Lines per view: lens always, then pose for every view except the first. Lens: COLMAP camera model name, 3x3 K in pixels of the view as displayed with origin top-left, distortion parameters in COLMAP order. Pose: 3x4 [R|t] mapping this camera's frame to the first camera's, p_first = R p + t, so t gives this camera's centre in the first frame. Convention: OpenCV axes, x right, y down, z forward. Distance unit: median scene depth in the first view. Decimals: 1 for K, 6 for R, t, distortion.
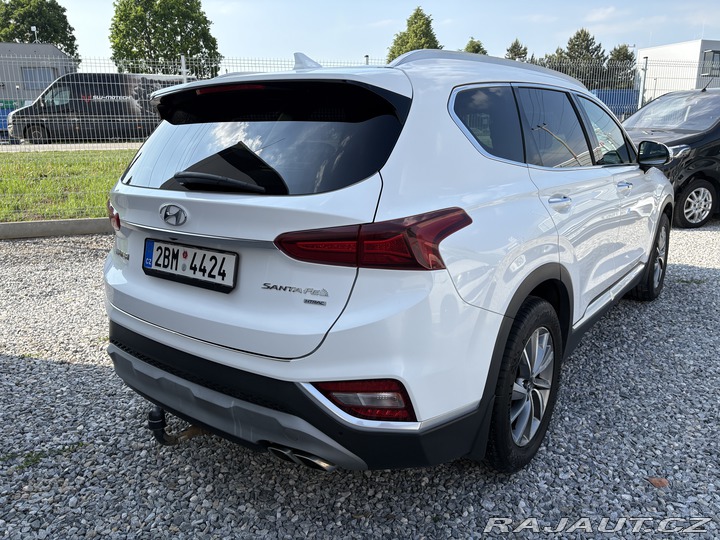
lens RADIAL K [[546.6, 0, 361.9], [0, 546.6, 265.5], [0, 0, 1]] dist [0.066038, -0.076521]
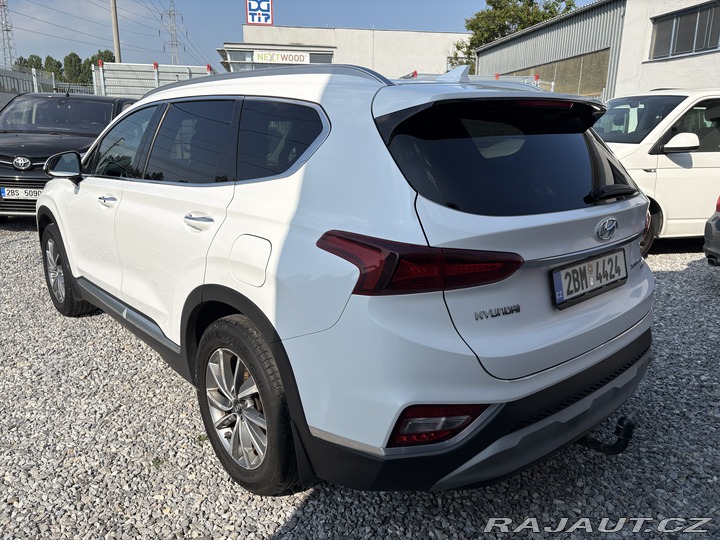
lens RADIAL K [[546.6, 0, 361.9], [0, 546.6, 265.5], [0, 0, 1]] dist [0.066038, -0.076521]
pose [[0.194757, -0.217791, 0.956366, -1.321869], [0.220748, 0.959755, 0.173609, -0.282892], [-0.955688, 0.177304, 0.234996, 1.126524]]
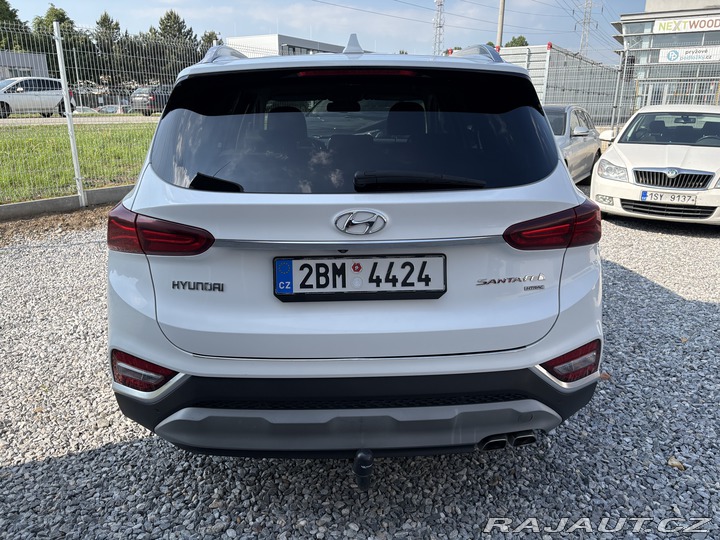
lens RADIAL K [[546.6, 0, 361.9], [0, 546.6, 265.5], [0, 0, 1]] dist [0.066038, -0.076521]
pose [[0.771798, -0.157670, 0.616010, -0.818394], [0.138375, 0.987199, 0.079308, -0.086720], [-0.620629, 0.024031, 0.783736, 0.314345]]
